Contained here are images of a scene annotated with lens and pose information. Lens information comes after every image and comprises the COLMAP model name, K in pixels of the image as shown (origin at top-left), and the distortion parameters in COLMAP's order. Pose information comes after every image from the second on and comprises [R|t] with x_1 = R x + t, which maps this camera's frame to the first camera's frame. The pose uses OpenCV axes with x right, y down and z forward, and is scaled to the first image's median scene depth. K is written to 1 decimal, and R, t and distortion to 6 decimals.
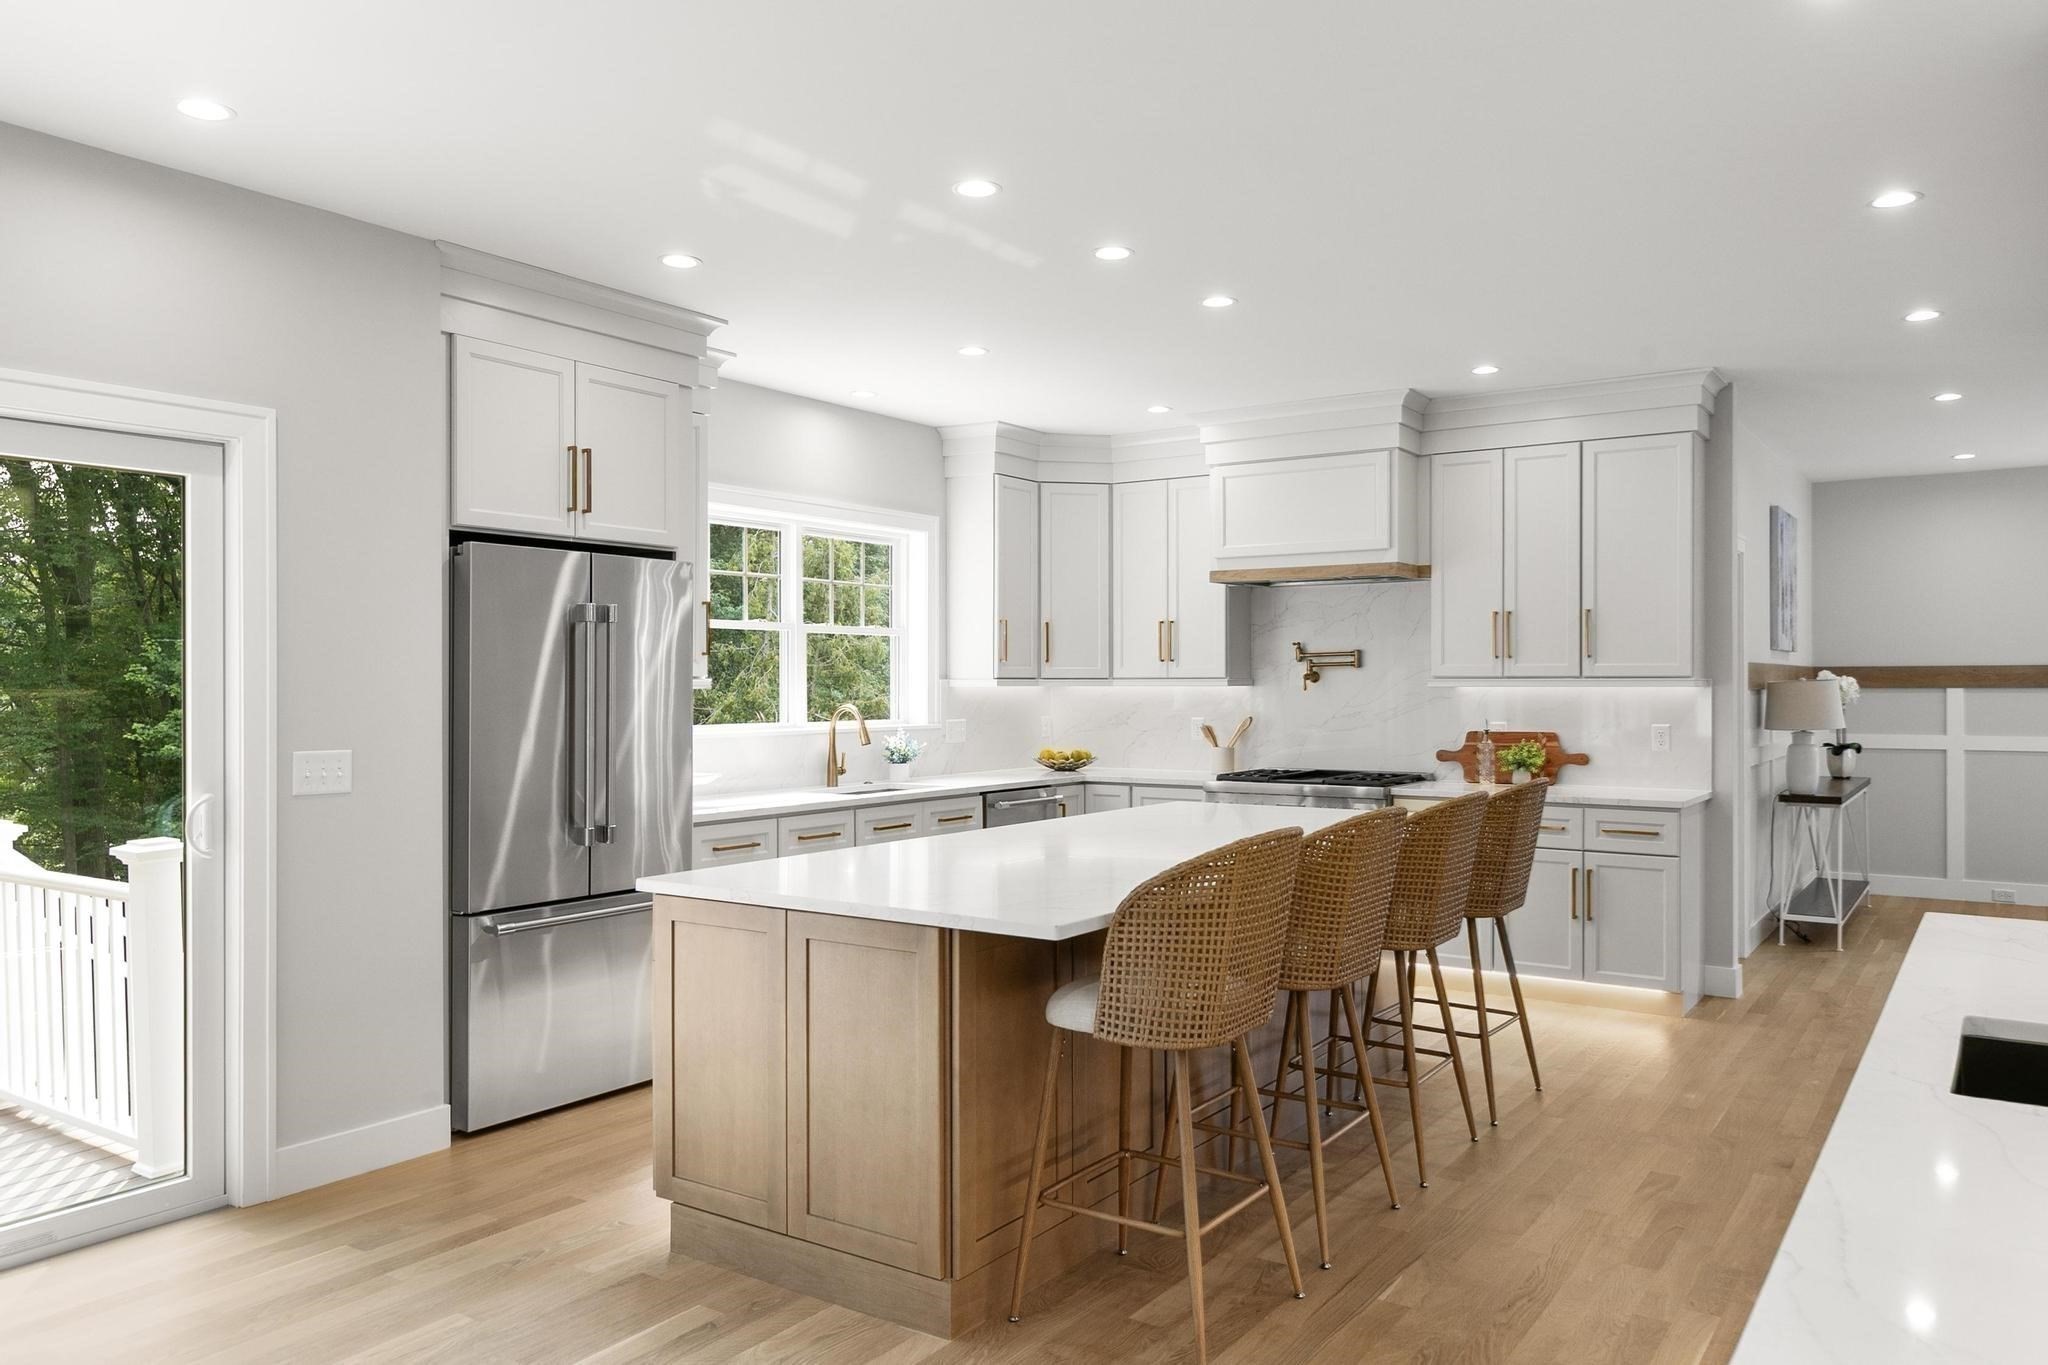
lens RADIAL K [[1434.2, 0, 1028.9], [0, 1434.2, 692.3], [0, 0, 1]] dist [0.007385, -0.000502]
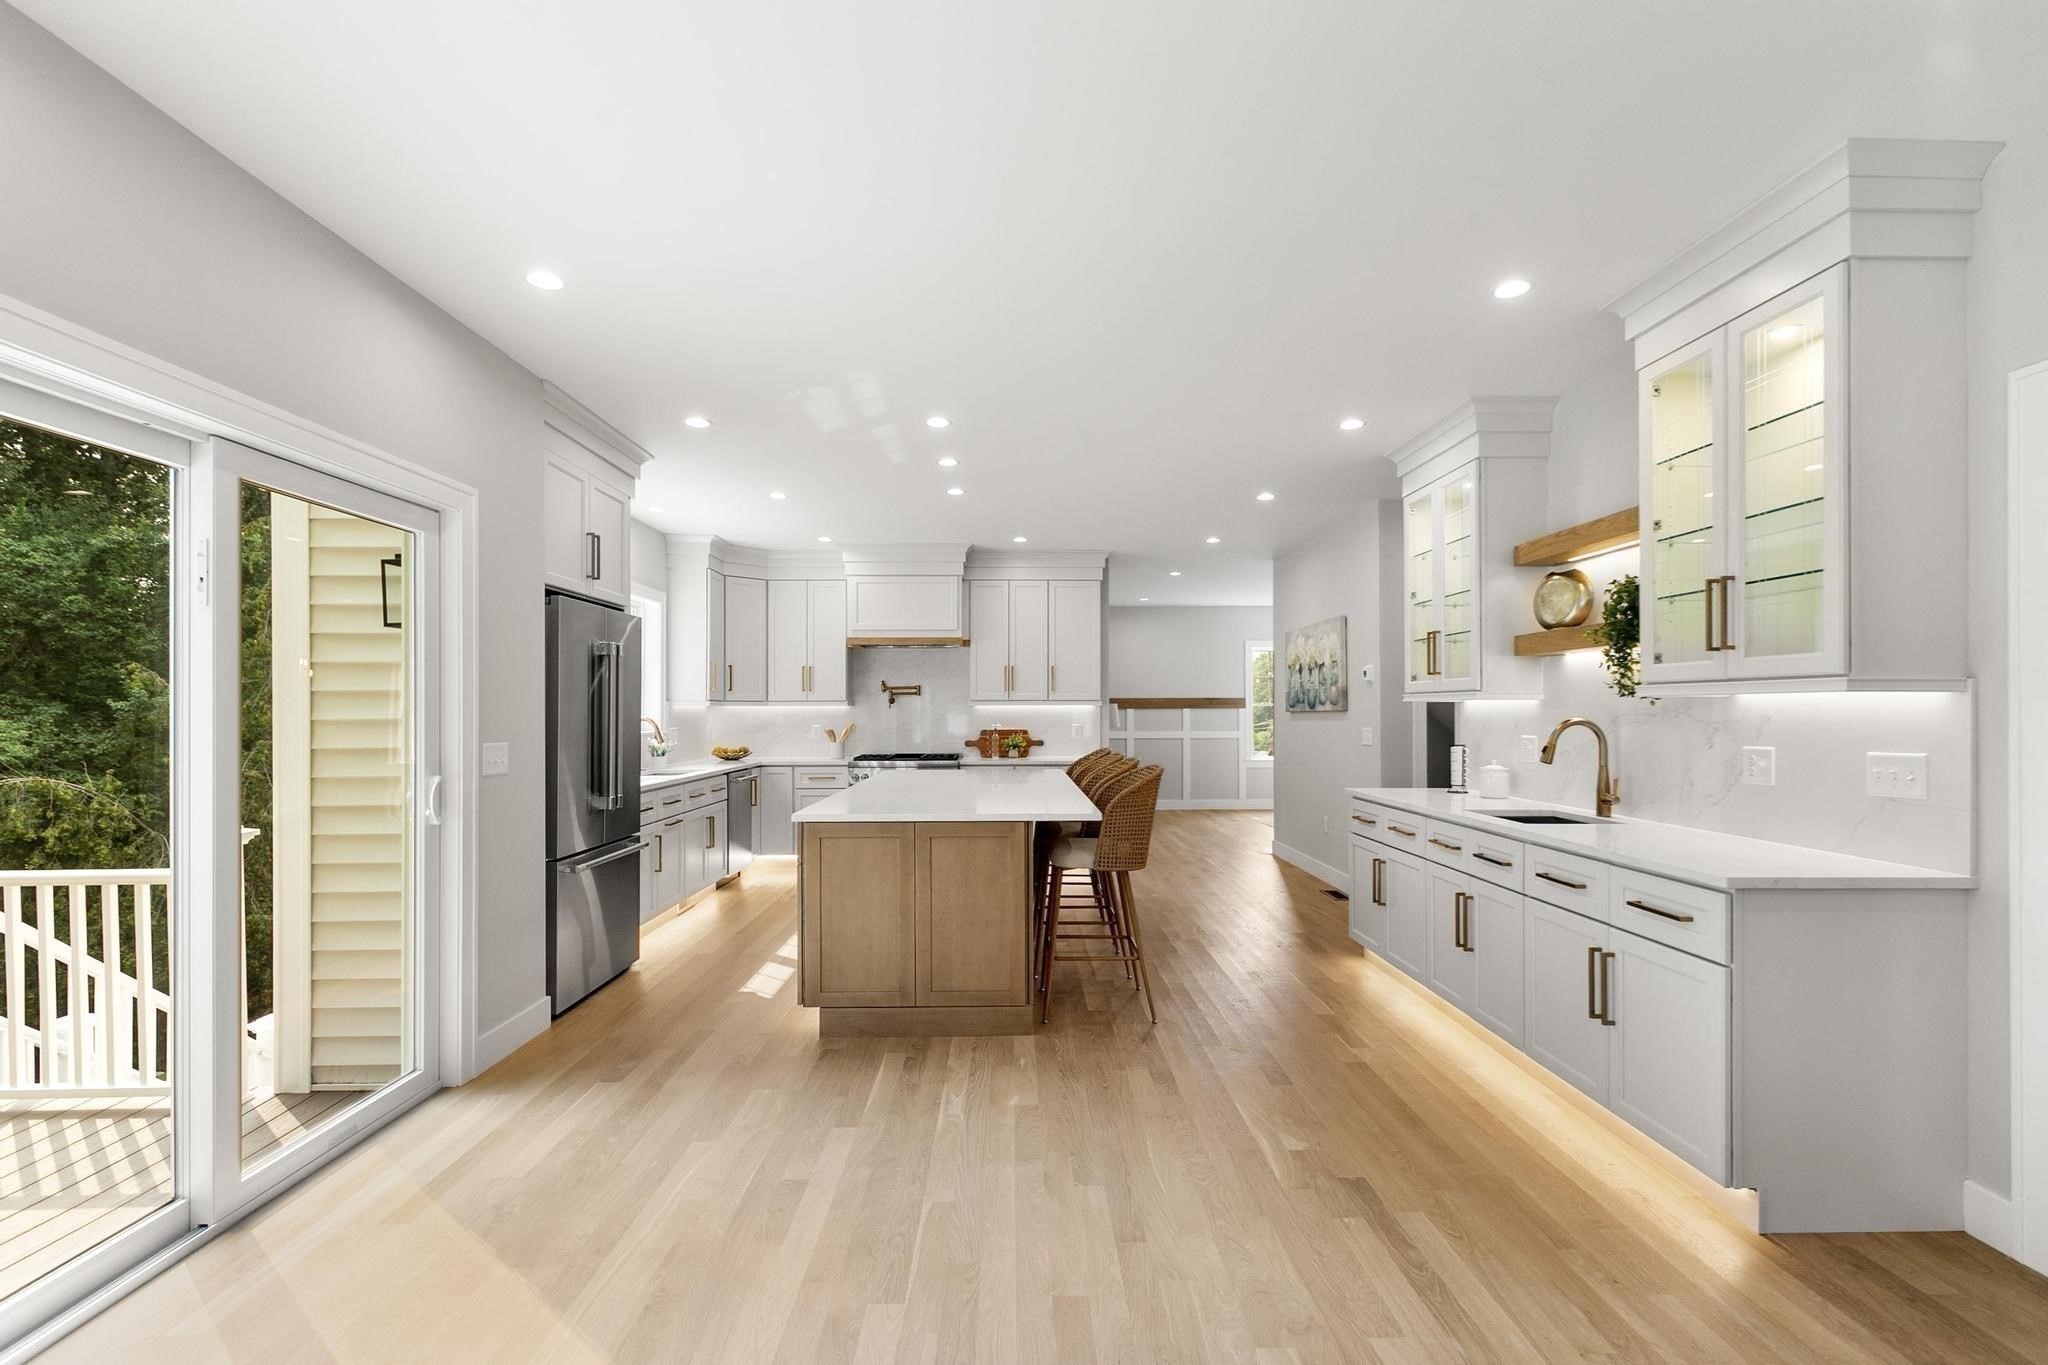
lens RADIAL K [[918.1, 0, 1023.4], [0, 918.1, 702.9], [0, 0, 1]] dist [0.003627, 0.000546]
pose [[0.816324, 0.004169, 0.577579, -0.349260], [0.005669, 0.999868, -0.015230, 0.011056], [-0.577567, 0.015707, 0.816192, -0.001854]]
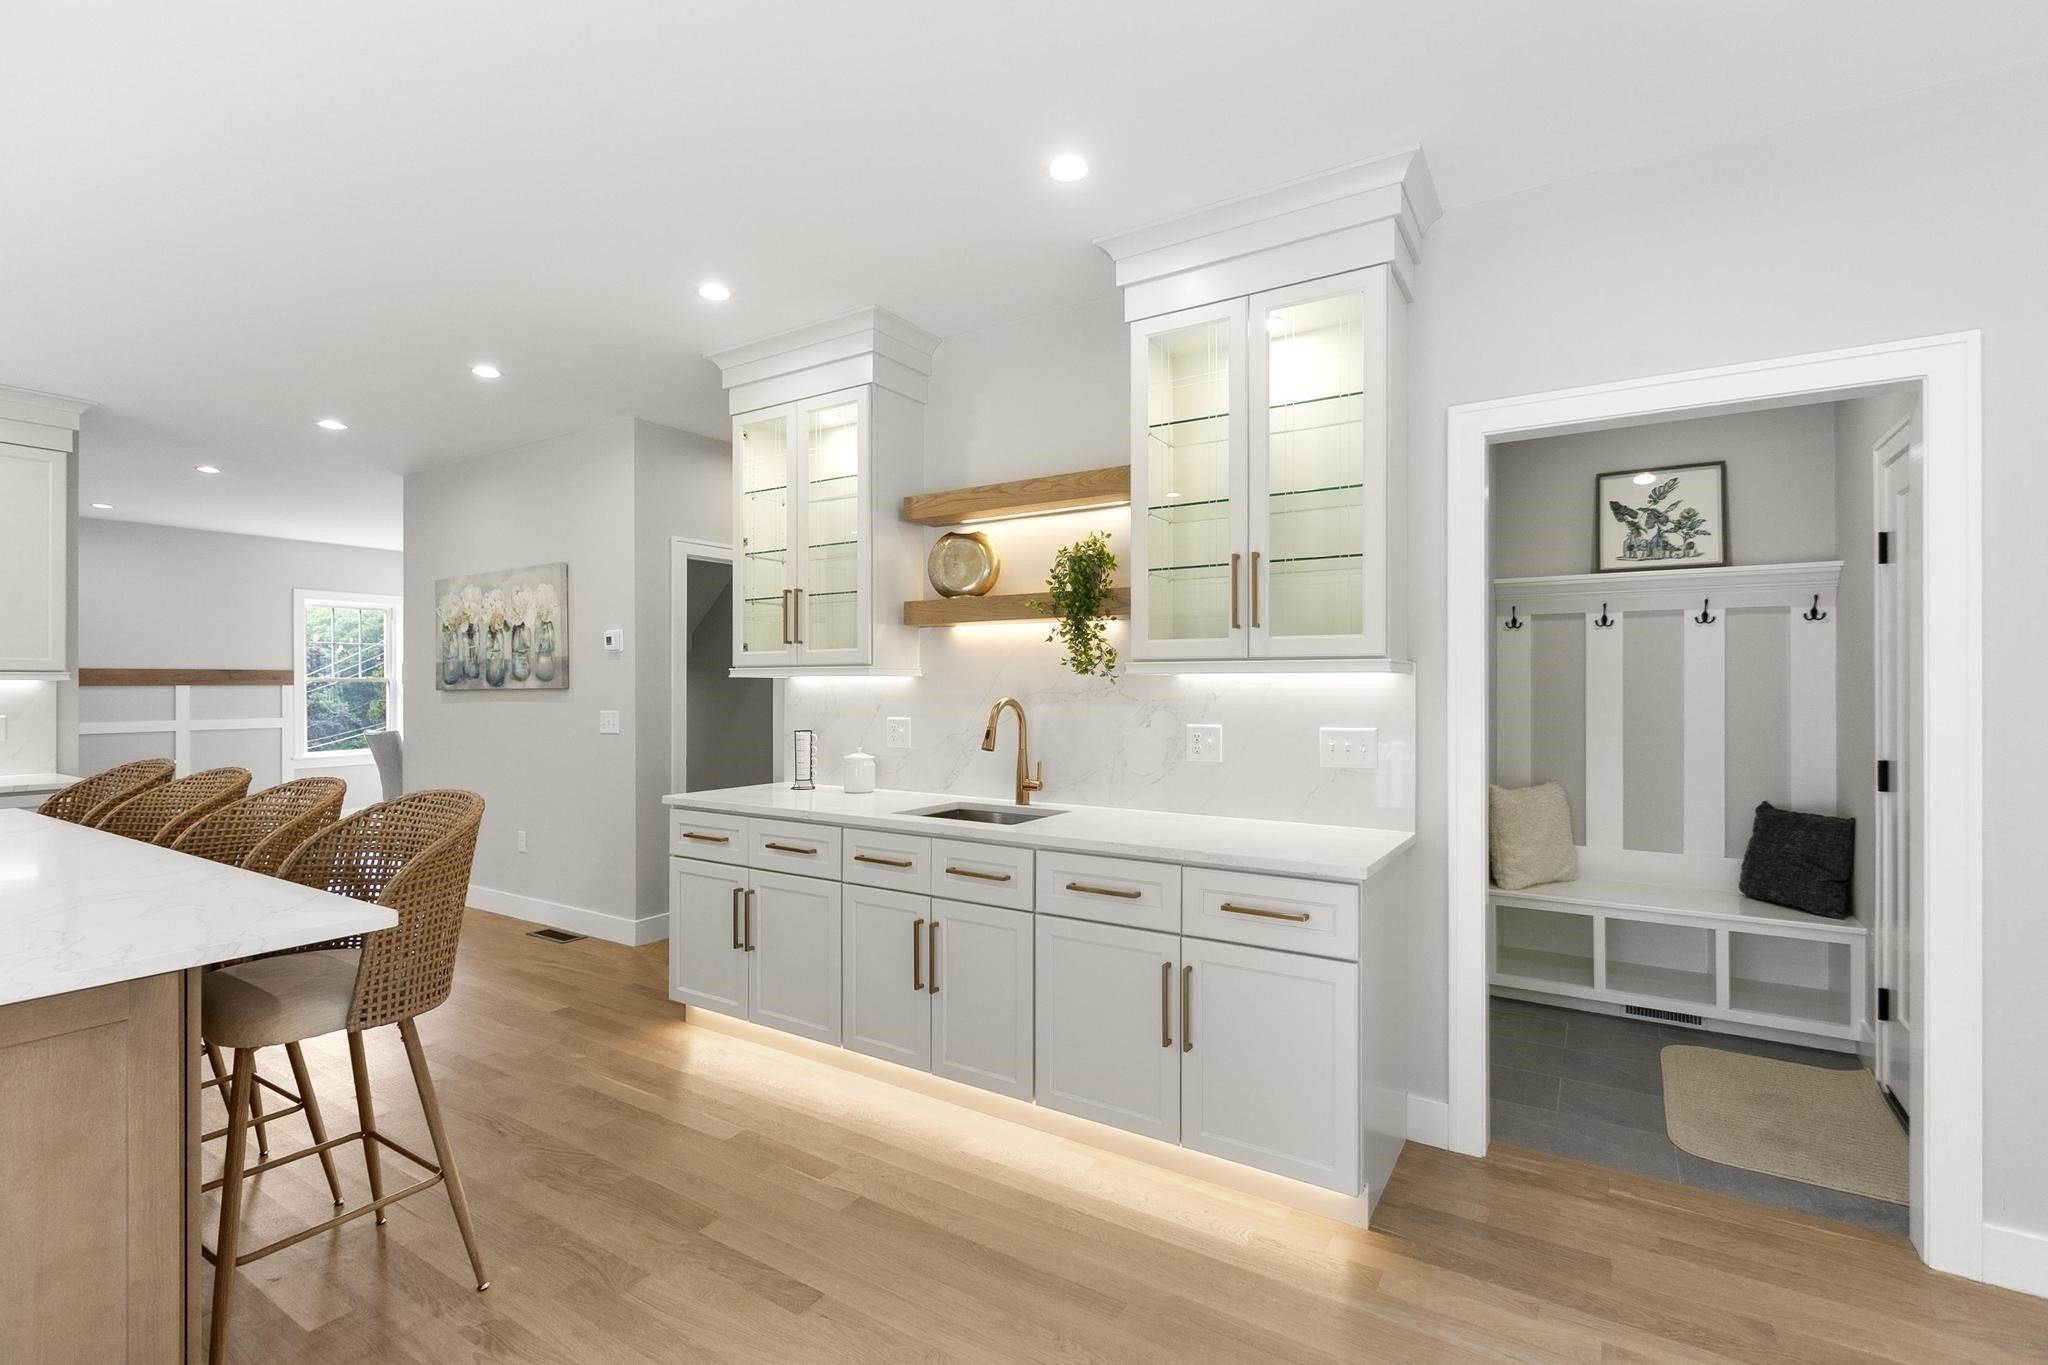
lens RADIAL K [[918.1, 0, 1018.3], [0, 918.1, 681.9], [0, 0, 1]] dist [0.003627, 0.000546]
pose [[-0.032168, 0.005674, 0.999466, -0.281004], [0.008445, 0.999950, -0.005405, 0.008796], [-0.999447, 0.008266, -0.032214, 0.188921]]
